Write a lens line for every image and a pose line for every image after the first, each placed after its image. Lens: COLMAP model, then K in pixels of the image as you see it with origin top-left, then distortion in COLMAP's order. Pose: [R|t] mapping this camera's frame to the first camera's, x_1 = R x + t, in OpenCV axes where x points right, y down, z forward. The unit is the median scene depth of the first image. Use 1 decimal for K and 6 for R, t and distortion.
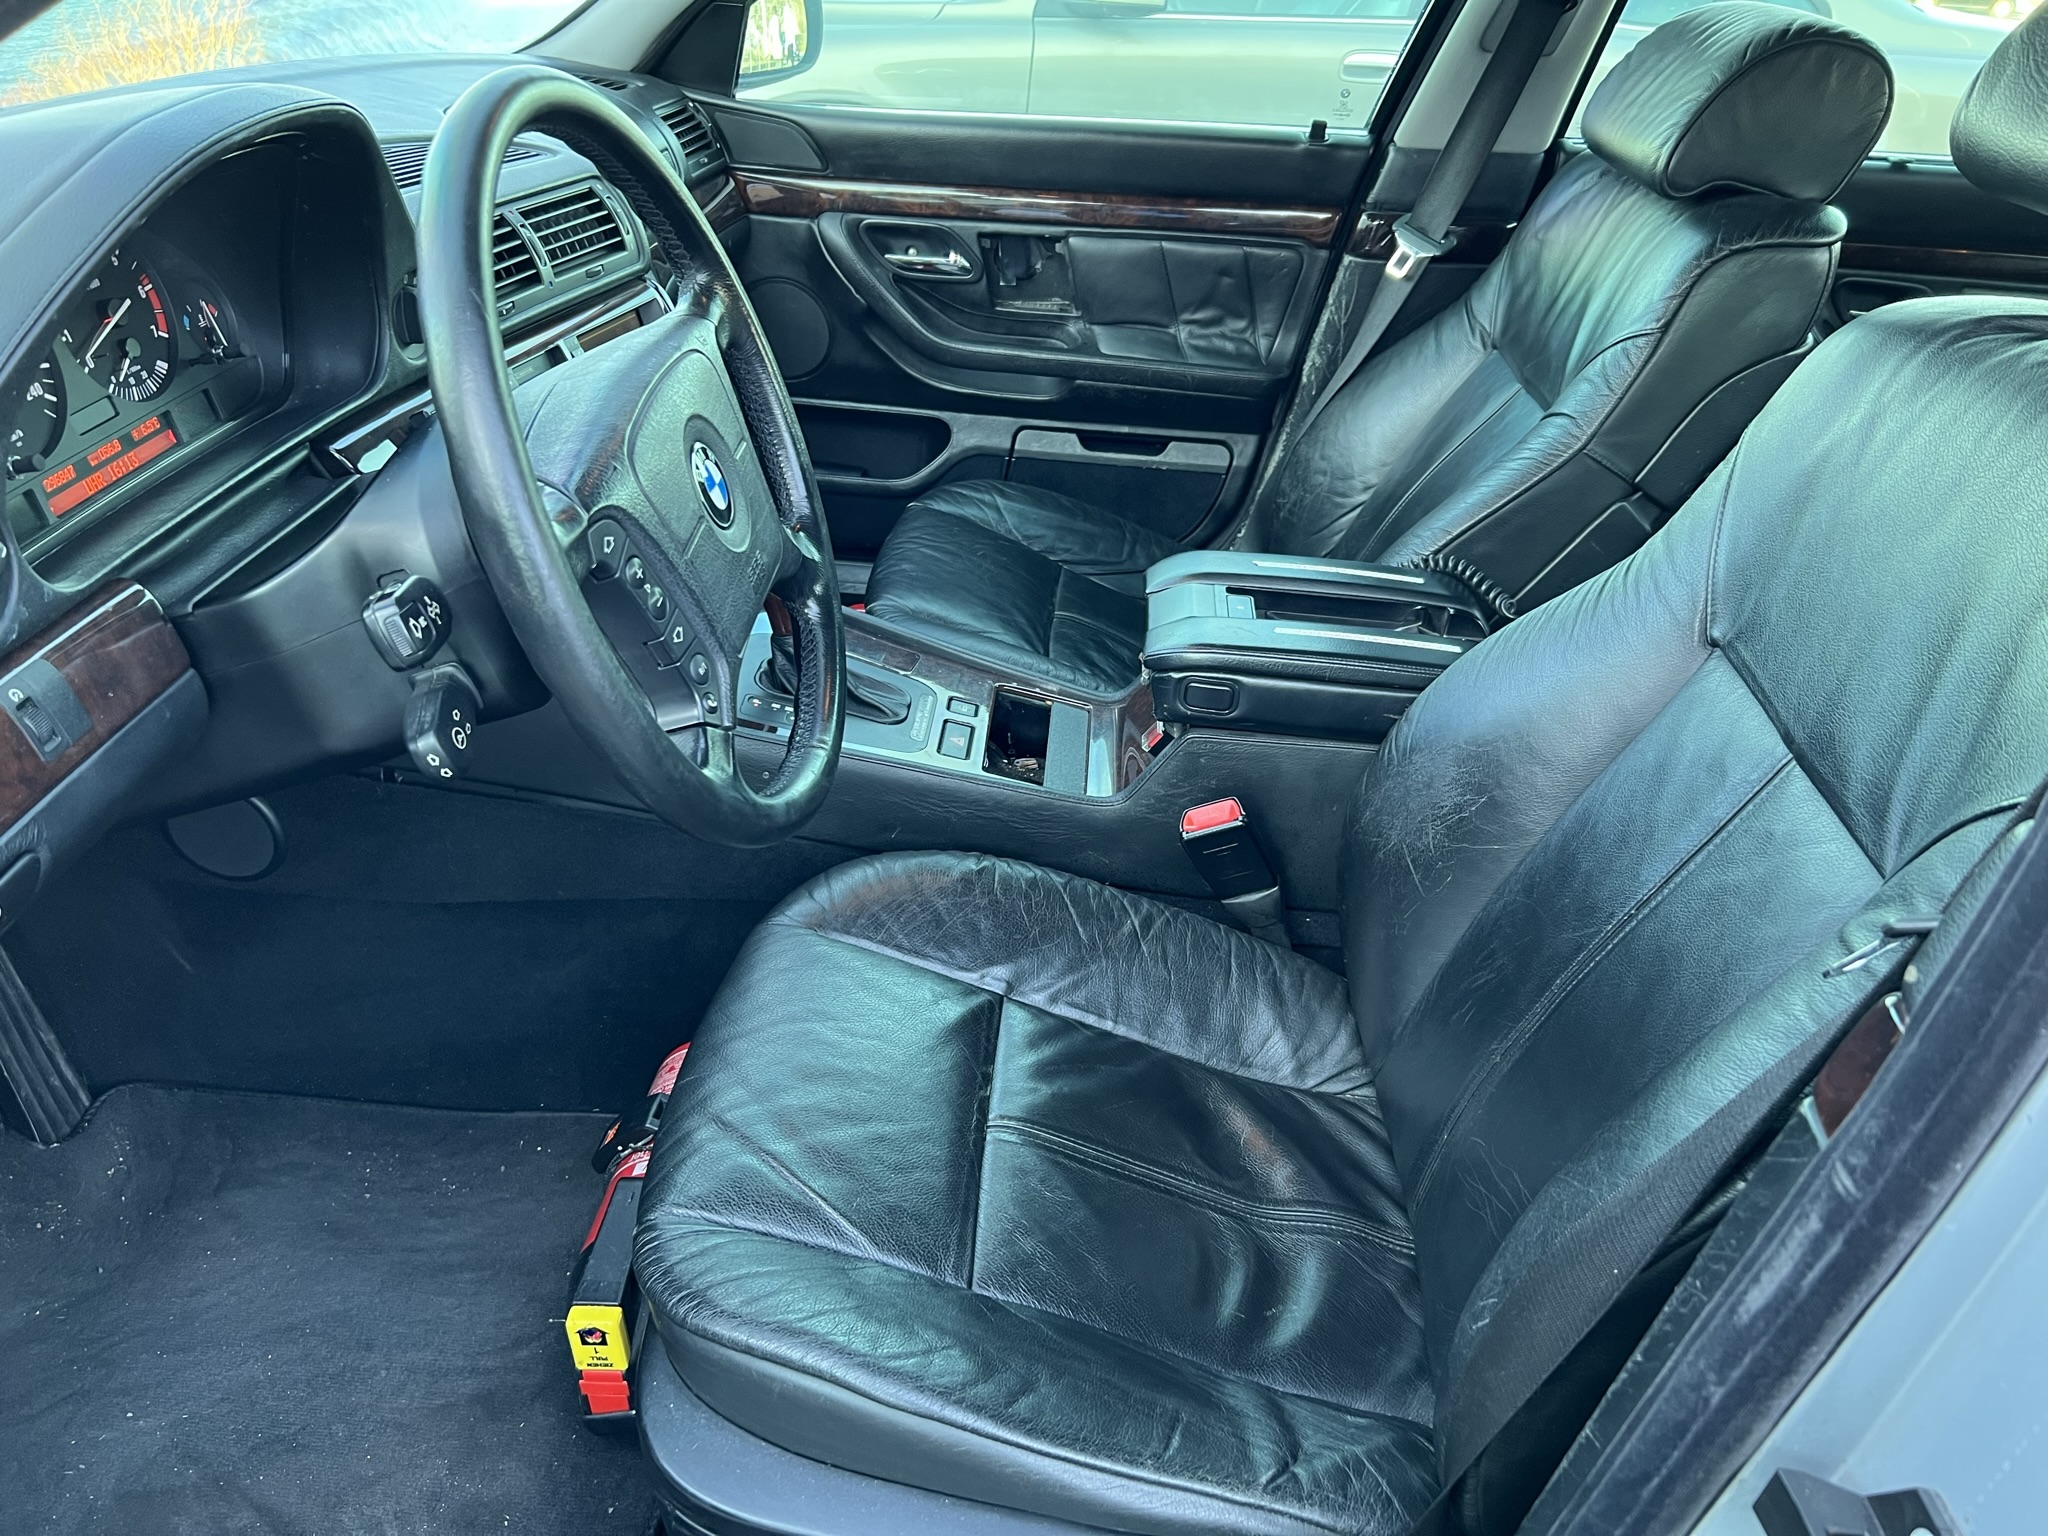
lens RADIAL K [[1549.0, 0, 1030.8], [0, 1549.0, 762.4], [0, 0, 1]] dist [-0.001567, 0.001661]
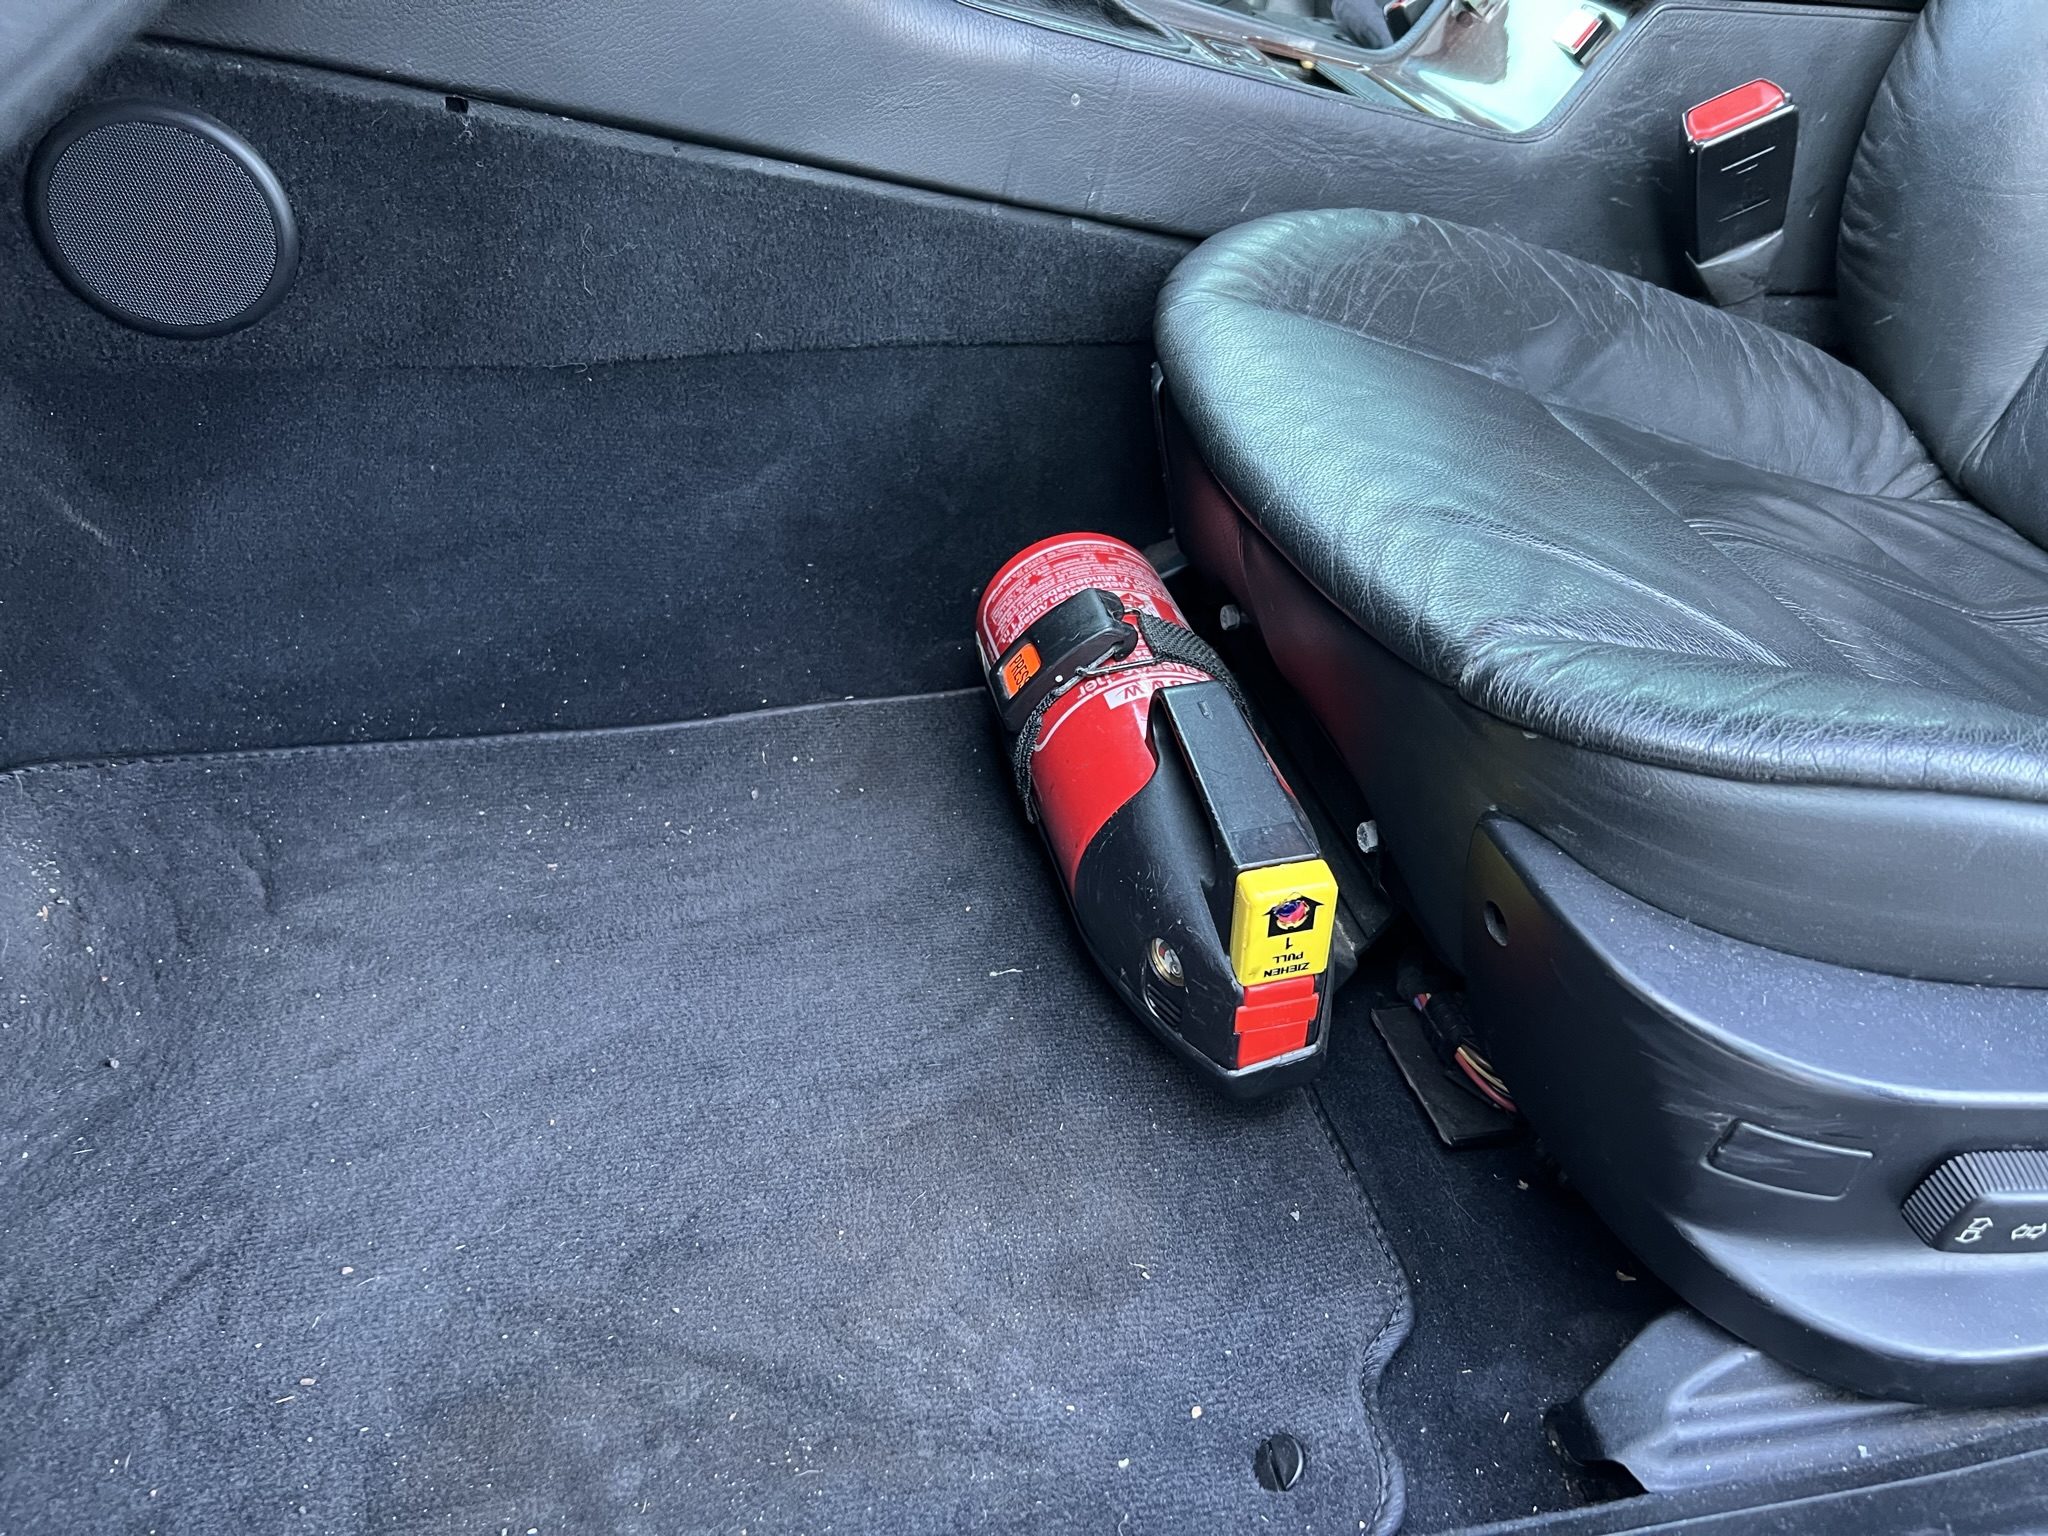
lens RADIAL K [[1549.0, 0, 1022.6], [0, 1549.0, 779.1], [0, 0, 1]] dist [-0.001567, 0.001661]
pose [[0.956404, -0.160495, 0.243994, -0.397218], [0.124149, 0.979643, 0.157757, 0.178127], [-0.264346, -0.120588, 0.956859, 0.400914]]
